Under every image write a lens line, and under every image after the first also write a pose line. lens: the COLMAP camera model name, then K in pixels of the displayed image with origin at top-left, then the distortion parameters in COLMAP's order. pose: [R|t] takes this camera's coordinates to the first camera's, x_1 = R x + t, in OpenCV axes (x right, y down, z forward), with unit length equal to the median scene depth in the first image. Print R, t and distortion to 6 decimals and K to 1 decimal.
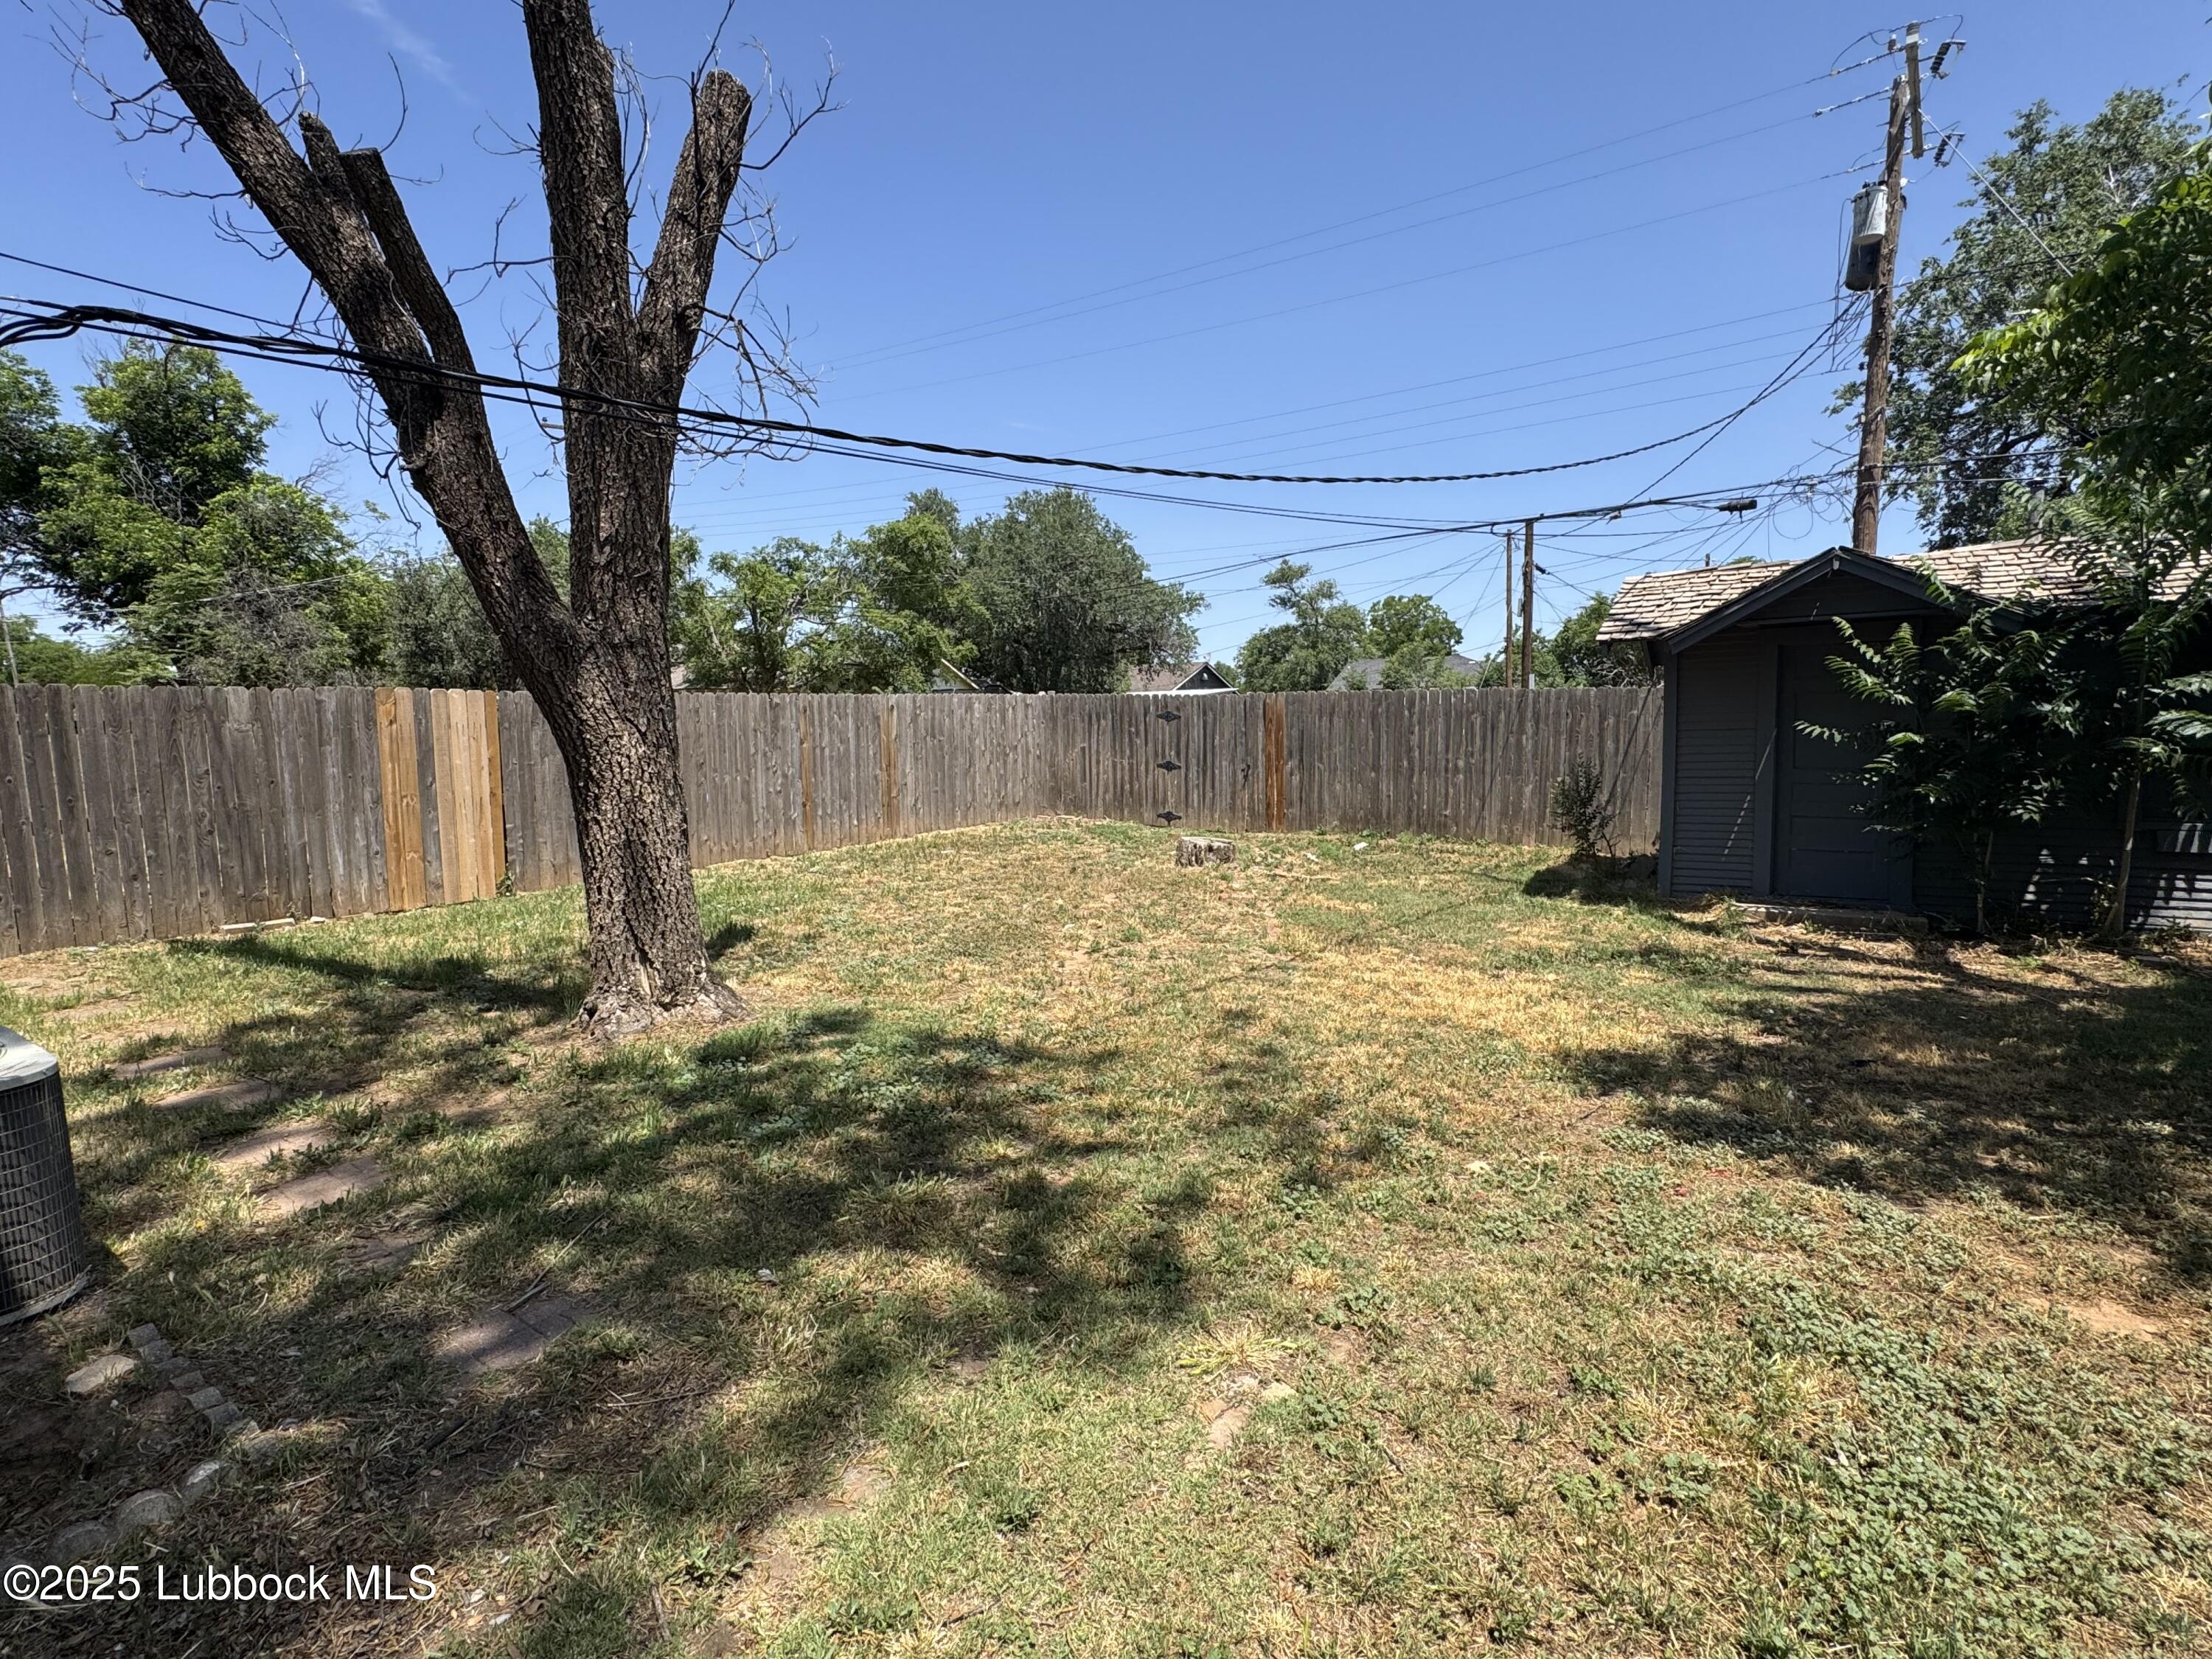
lens RADIAL K [[1078.6, 0, 1106.0], [0, 1078.6, 829.5], [0, 0, 1]] dist [-0.014807, 0.001165]
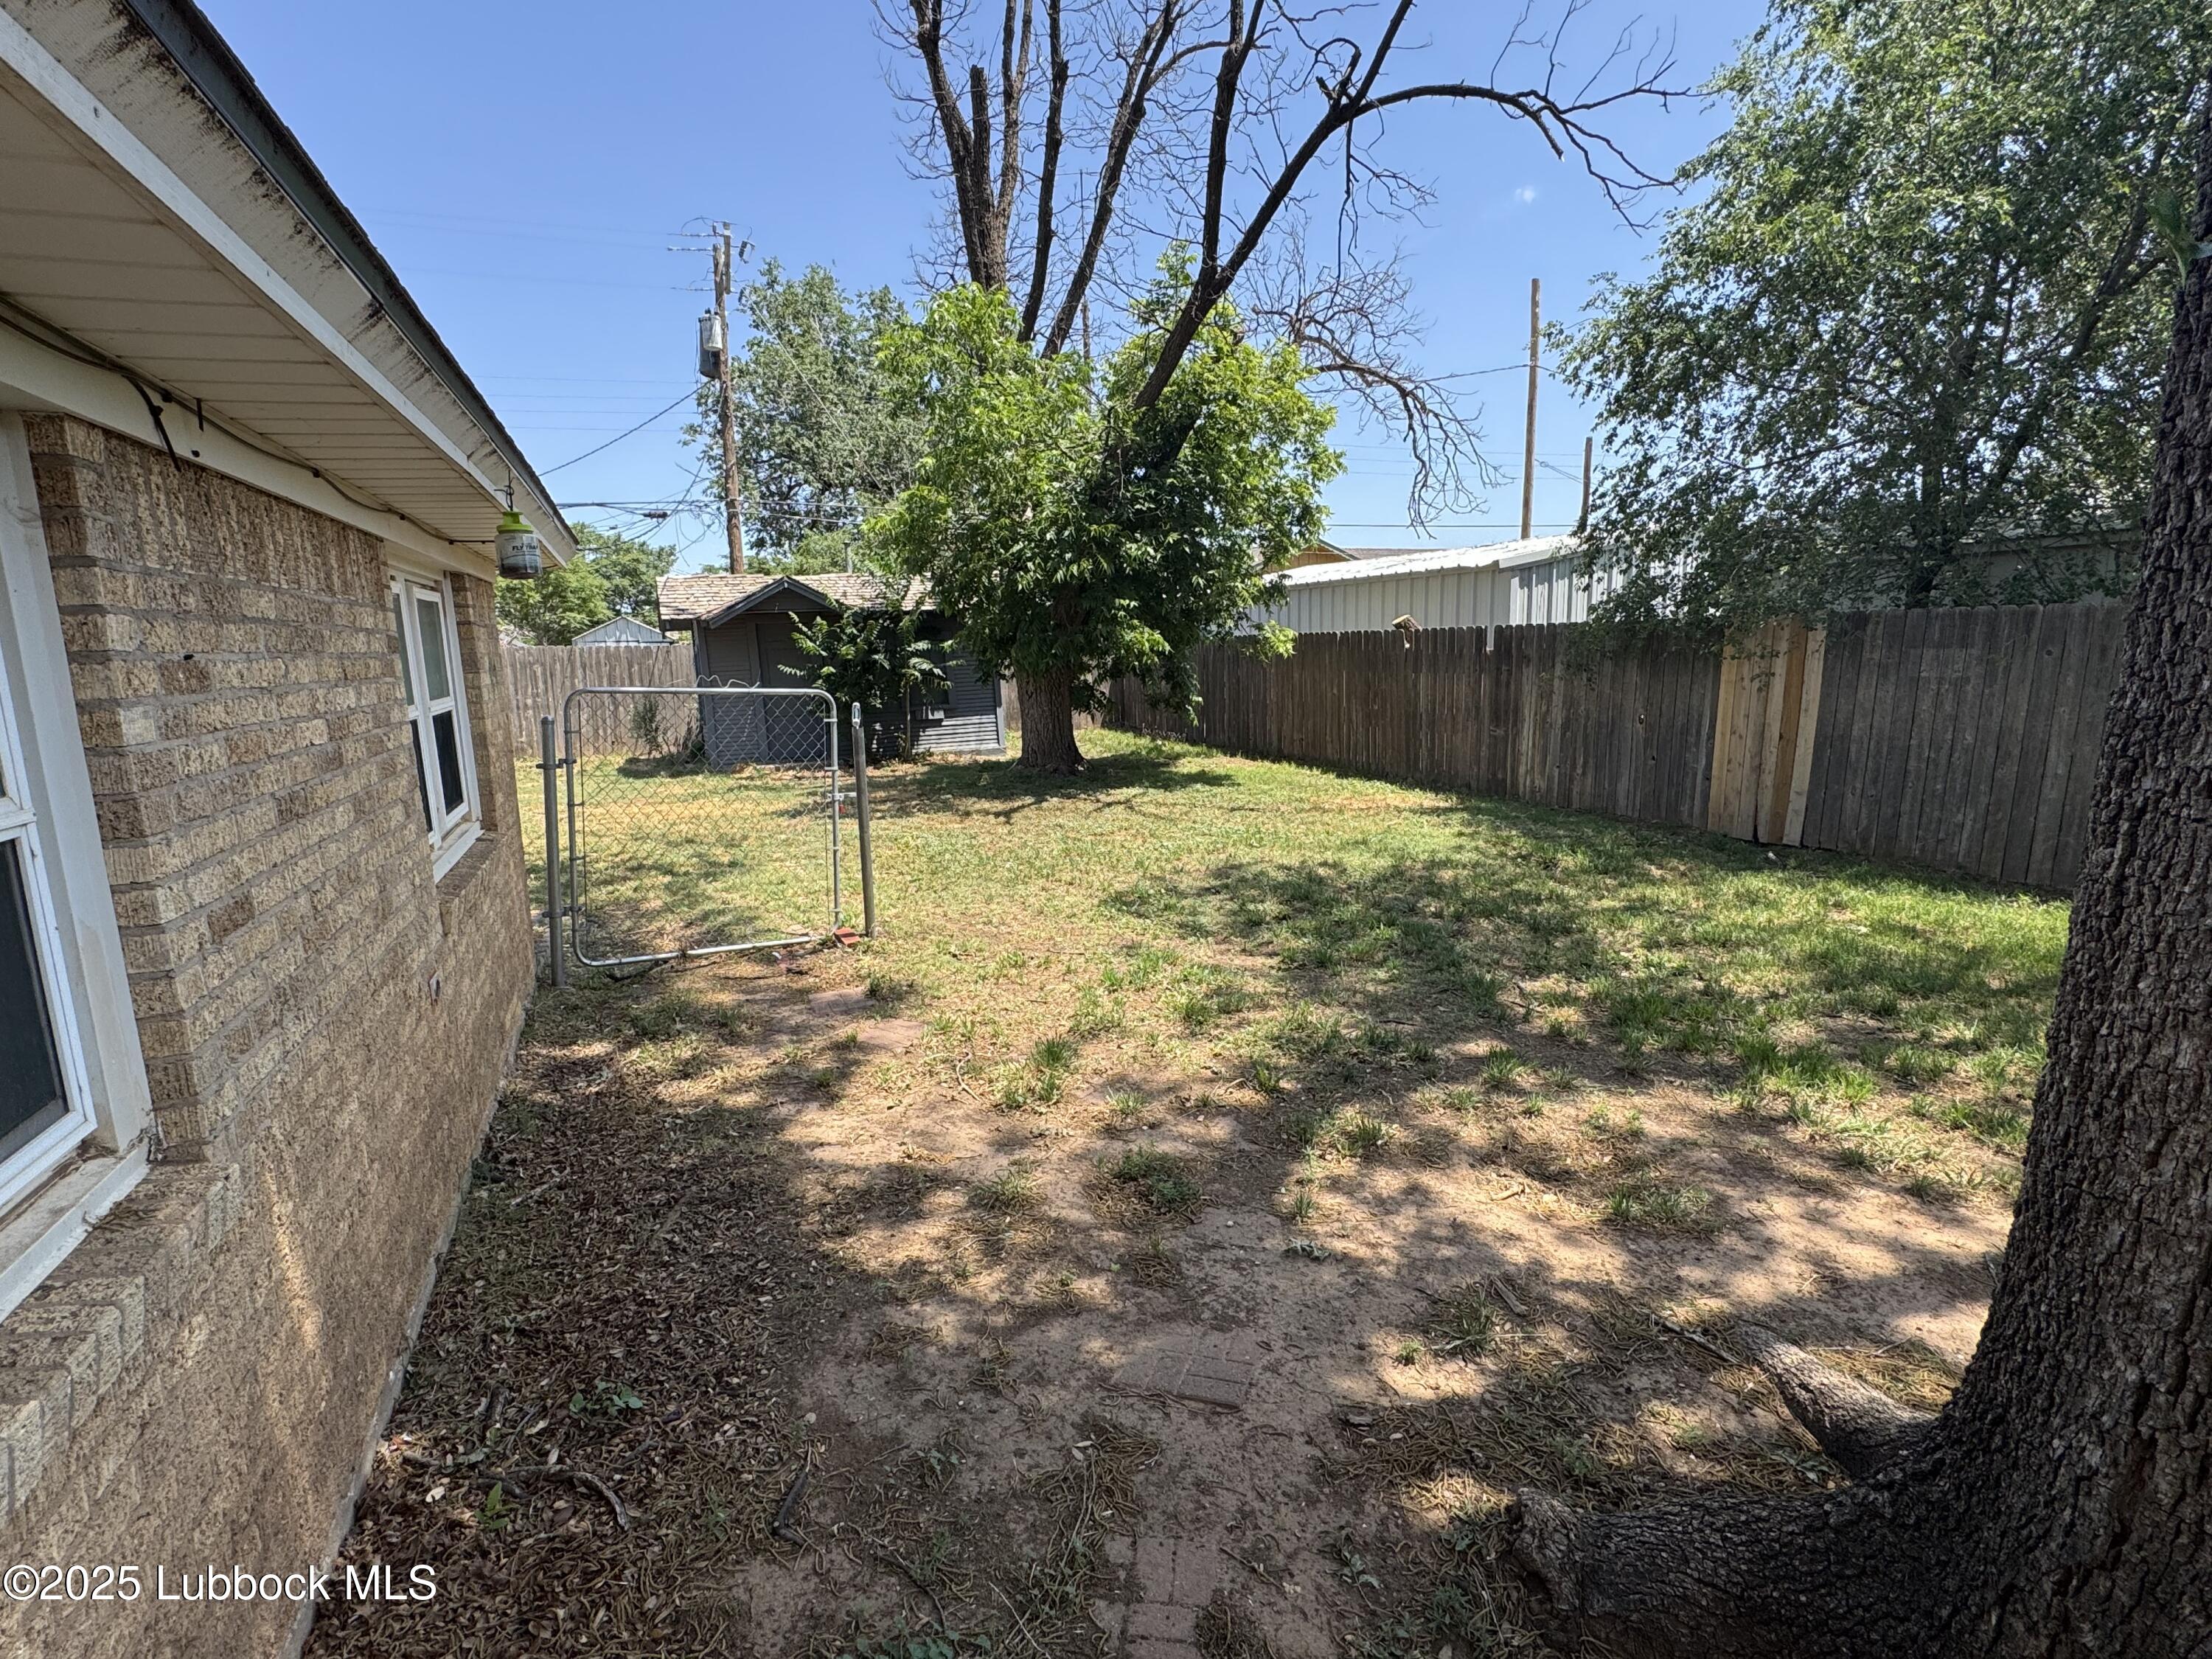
lens RADIAL K [[1078.6, 0, 1106.0], [0, 1078.6, 829.5], [0, 0, 1]] dist [-0.014807, 0.001165]
pose [[0.530336, -0.147010, 0.834944, -0.411273], [0.105702, 0.988632, 0.106930, 0.028327], [-0.841172, 0.031547, 0.539847, -0.315377]]
